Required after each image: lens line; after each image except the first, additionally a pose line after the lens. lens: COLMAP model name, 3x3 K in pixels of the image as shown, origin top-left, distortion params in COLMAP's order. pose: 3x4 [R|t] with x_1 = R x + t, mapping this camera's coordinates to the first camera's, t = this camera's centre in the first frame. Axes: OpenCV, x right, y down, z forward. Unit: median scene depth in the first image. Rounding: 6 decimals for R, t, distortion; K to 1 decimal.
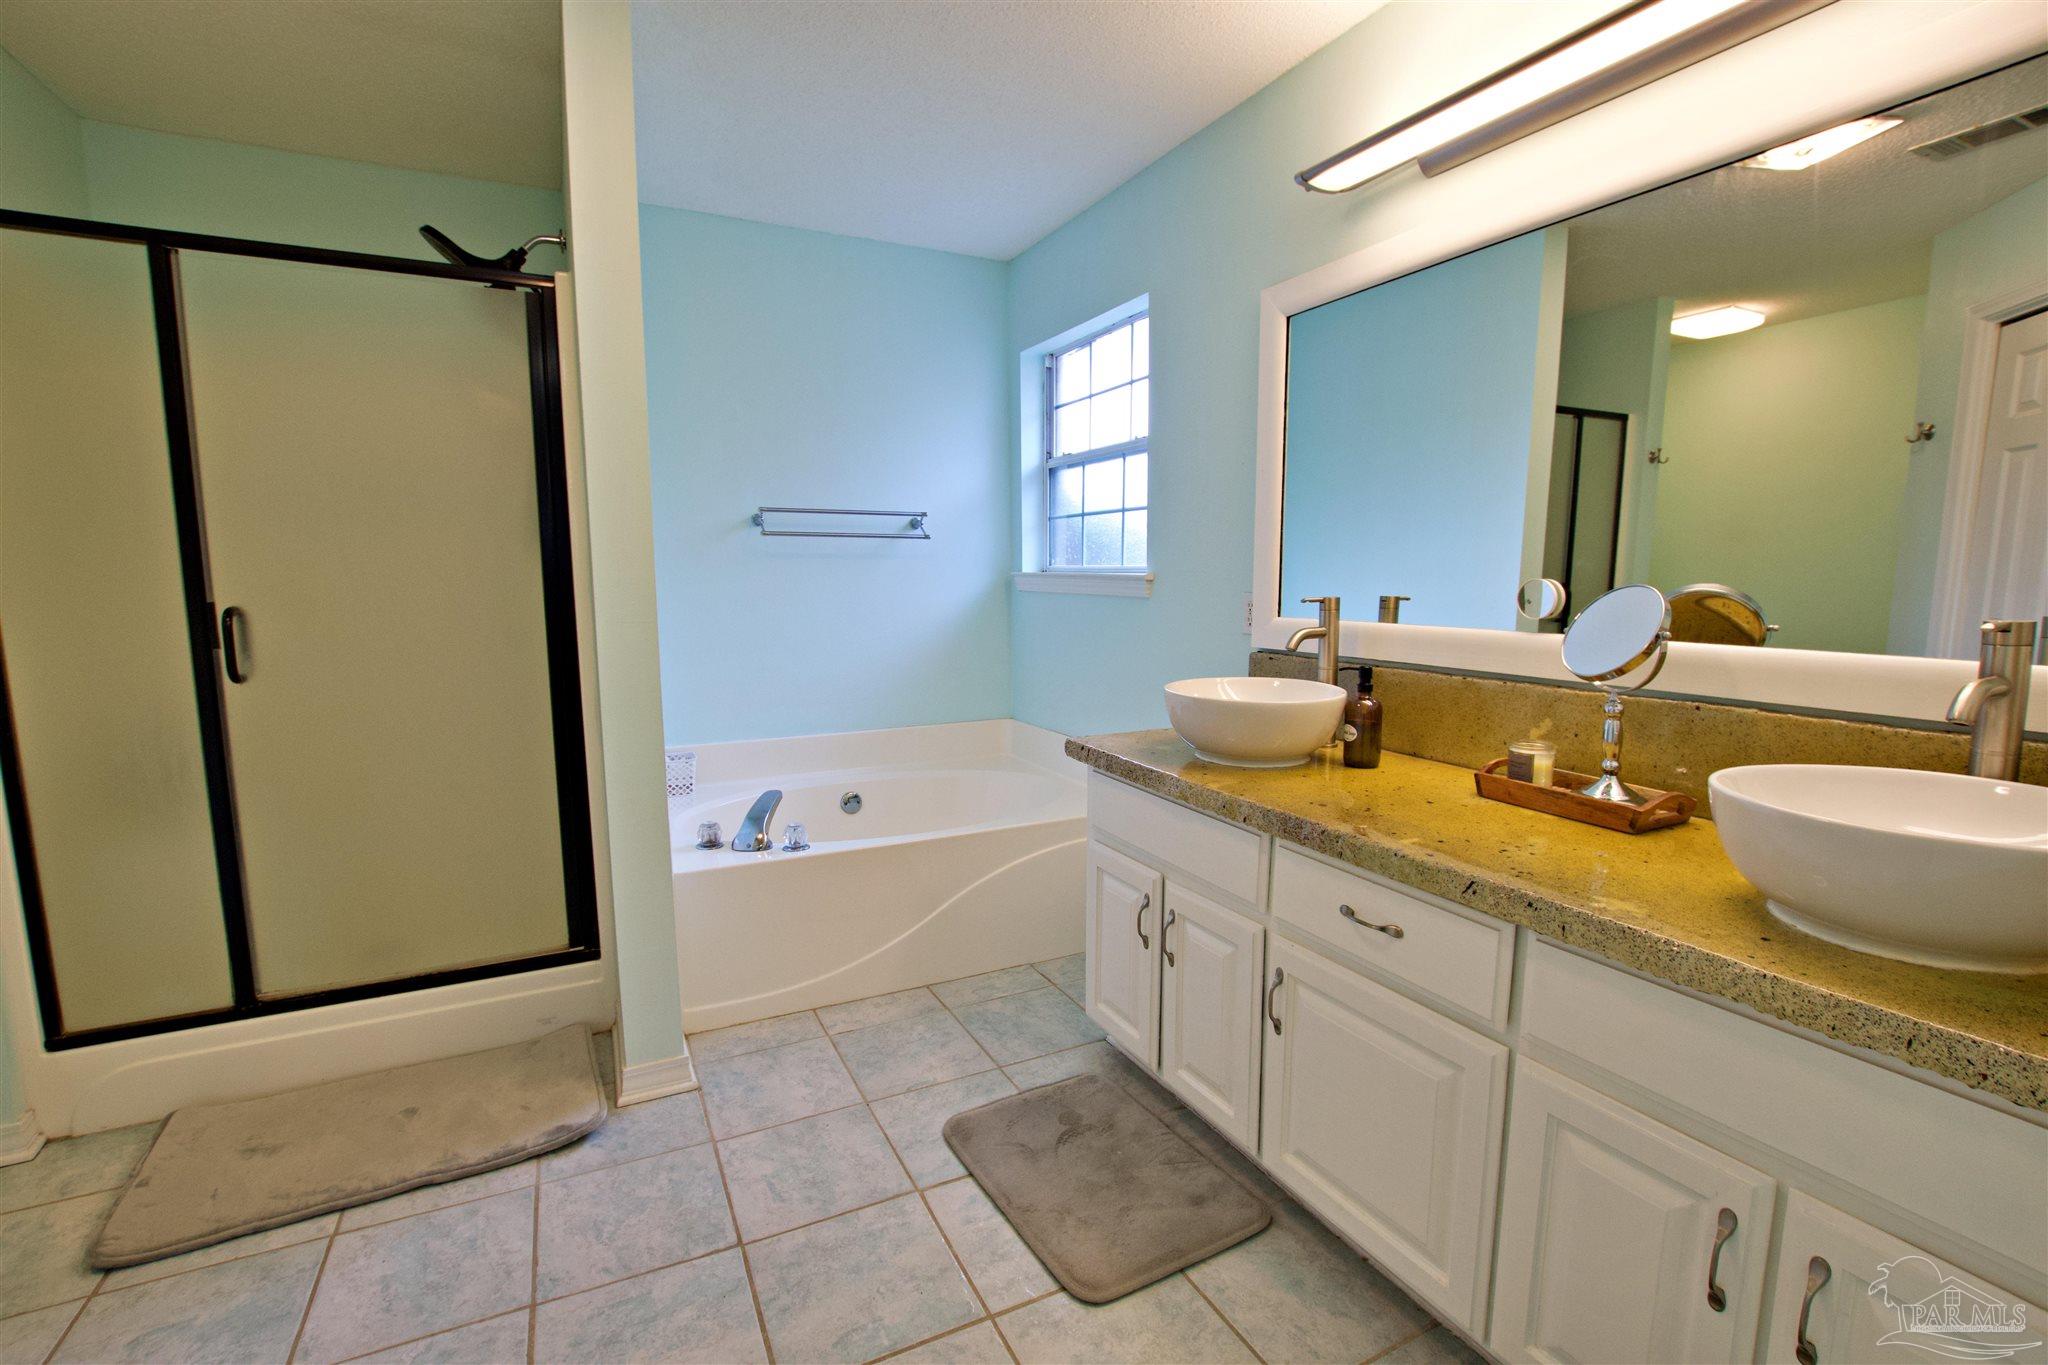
lens RADIAL K [[890.1, 0, 1024.0], [0, 890.1, 682.5], [0, 0, 1]] dist [-0.033915, 0.004960]
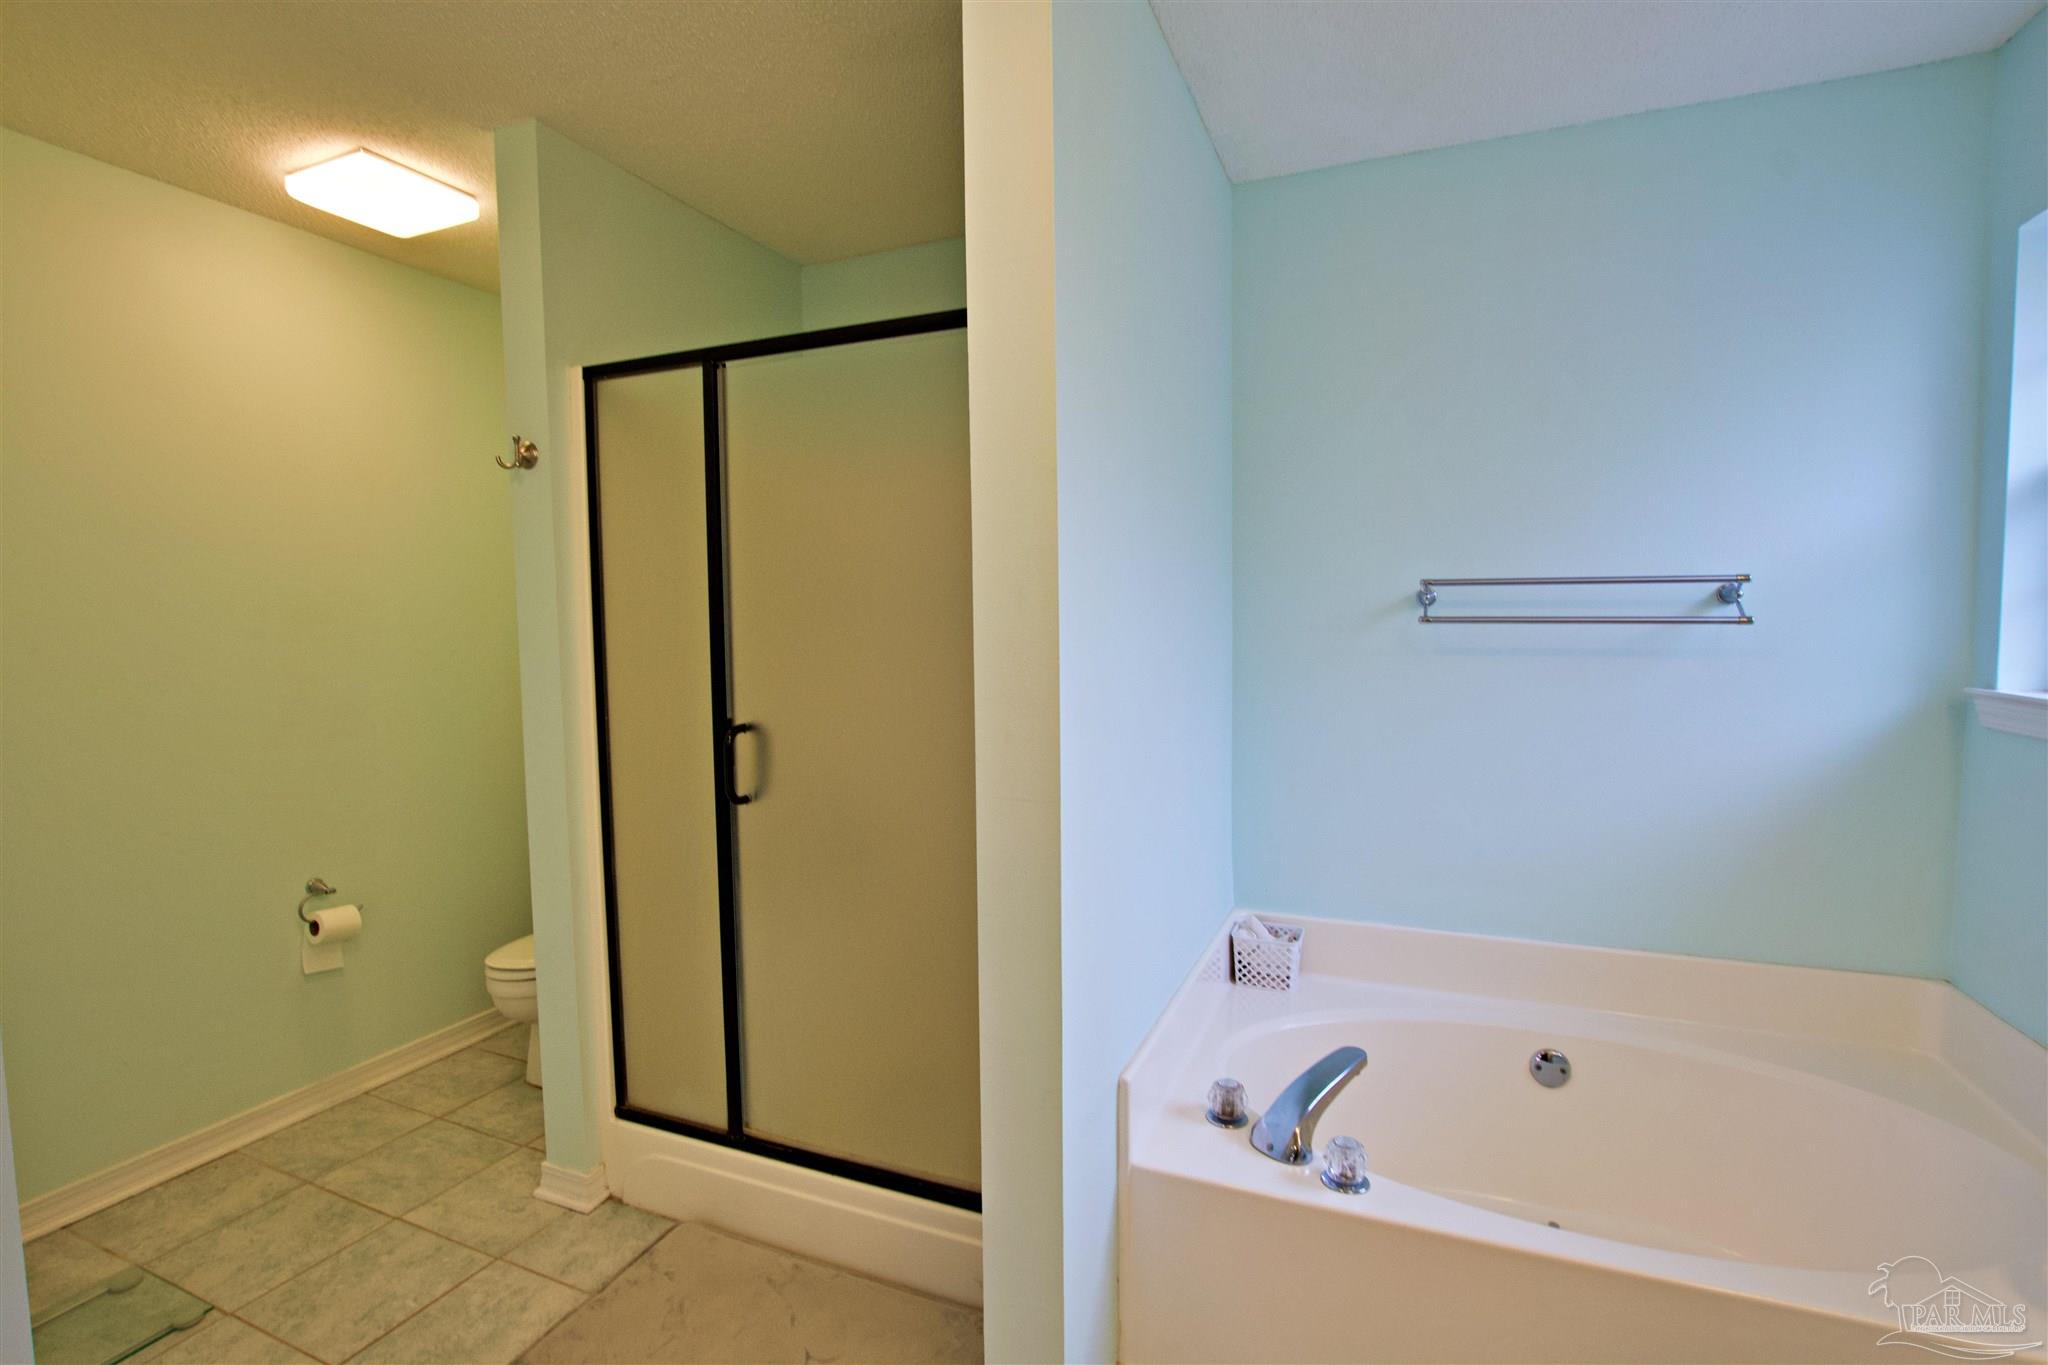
lens RADIAL K [[931.5, 0, 1023.1], [0, 931.5, 689.6], [0, 0, 1]] dist [-0.022027, -0.000161]
pose [[0.643898, 0.053151, -0.763263, 0.054210], [-0.088150, 0.996095, -0.005000, -0.124235], [0.760017, 0.070502, 0.646068, 0.479022]]
